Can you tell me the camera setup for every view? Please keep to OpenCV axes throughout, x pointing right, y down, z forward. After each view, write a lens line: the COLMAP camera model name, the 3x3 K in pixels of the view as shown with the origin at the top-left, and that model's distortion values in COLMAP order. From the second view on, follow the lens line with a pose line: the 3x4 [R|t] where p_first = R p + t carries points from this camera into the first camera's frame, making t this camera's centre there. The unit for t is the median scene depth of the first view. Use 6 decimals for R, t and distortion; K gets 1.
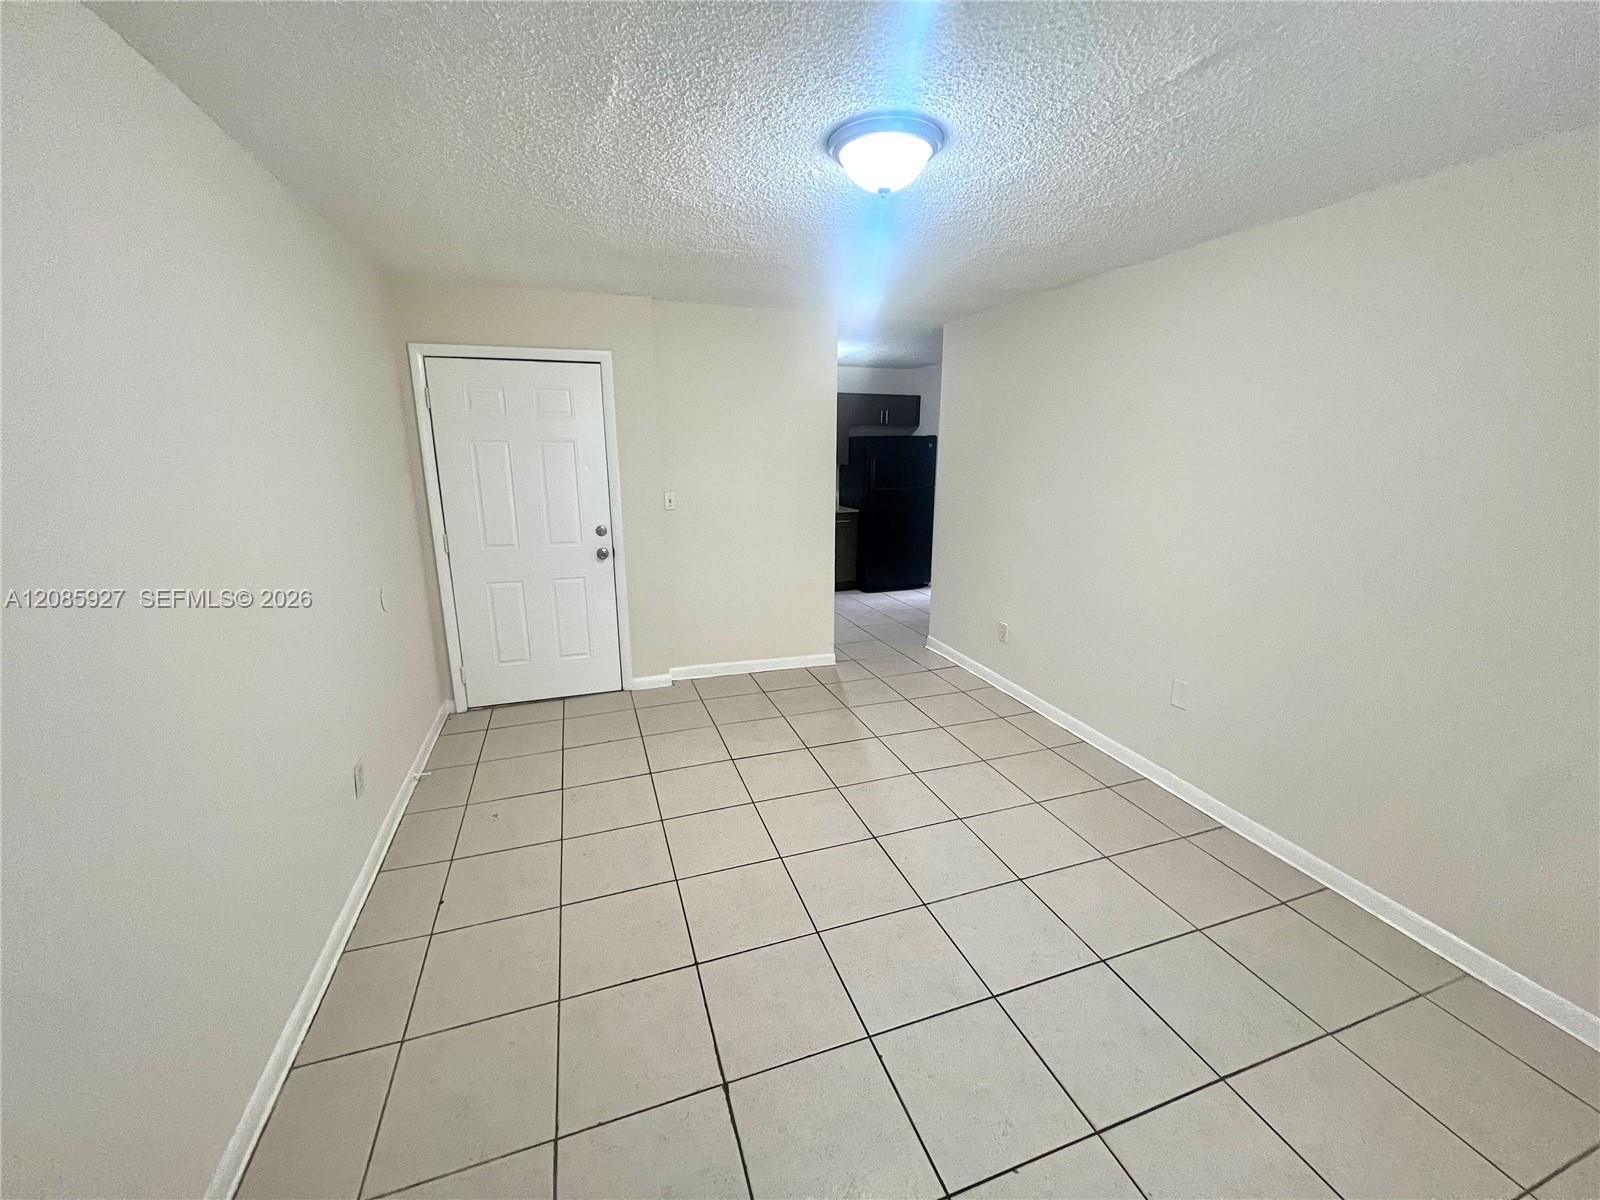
lens RADIAL K [[641.5, 0, 797.7], [0, 641.5, 600.7], [0, 0, 1]] dist [0.002883, 0.000267]
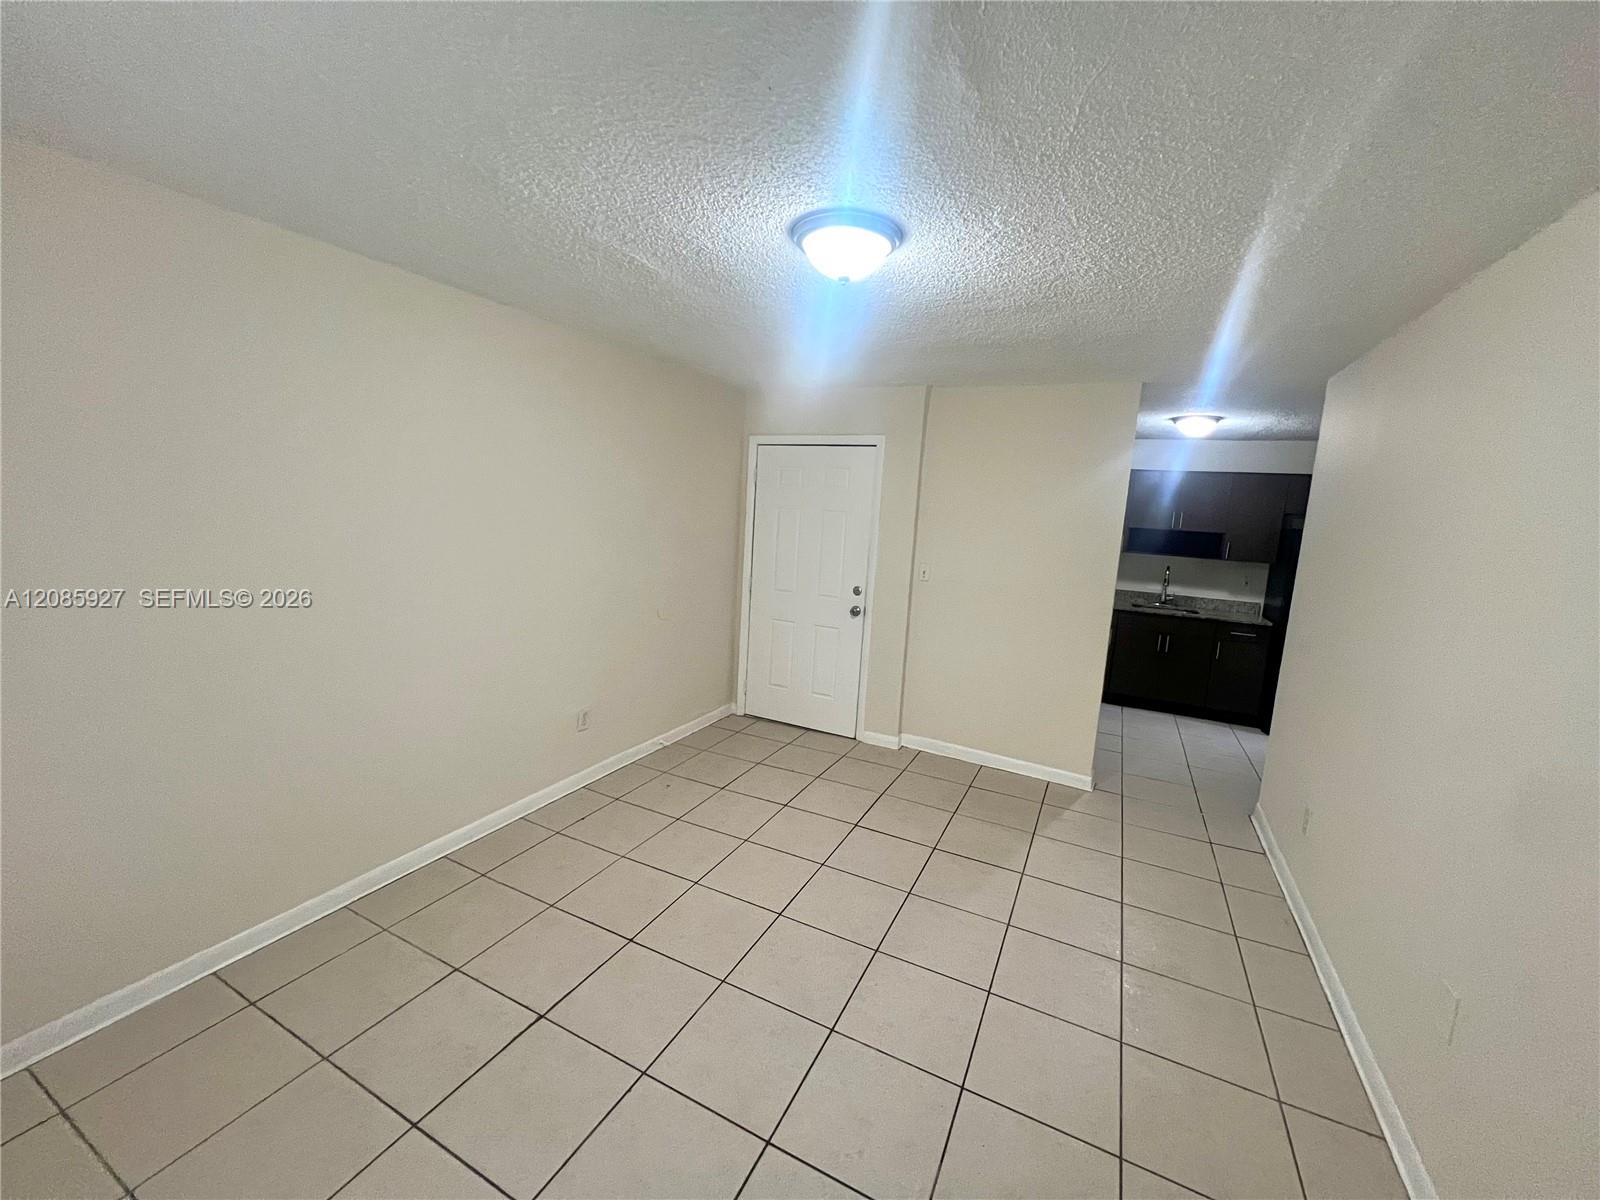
lens RADIAL K [[641.5, 0, 794.5], [0, 641.5, 593.7], [0, 0, 1]] dist [0.002883, 0.000267]
pose [[0.692871, 0.132306, -0.708820, 0.399826], [-0.224655, 0.973703, -0.037853, -0.035455], [0.685172, 0.185467, 0.704373, 0.133173]]
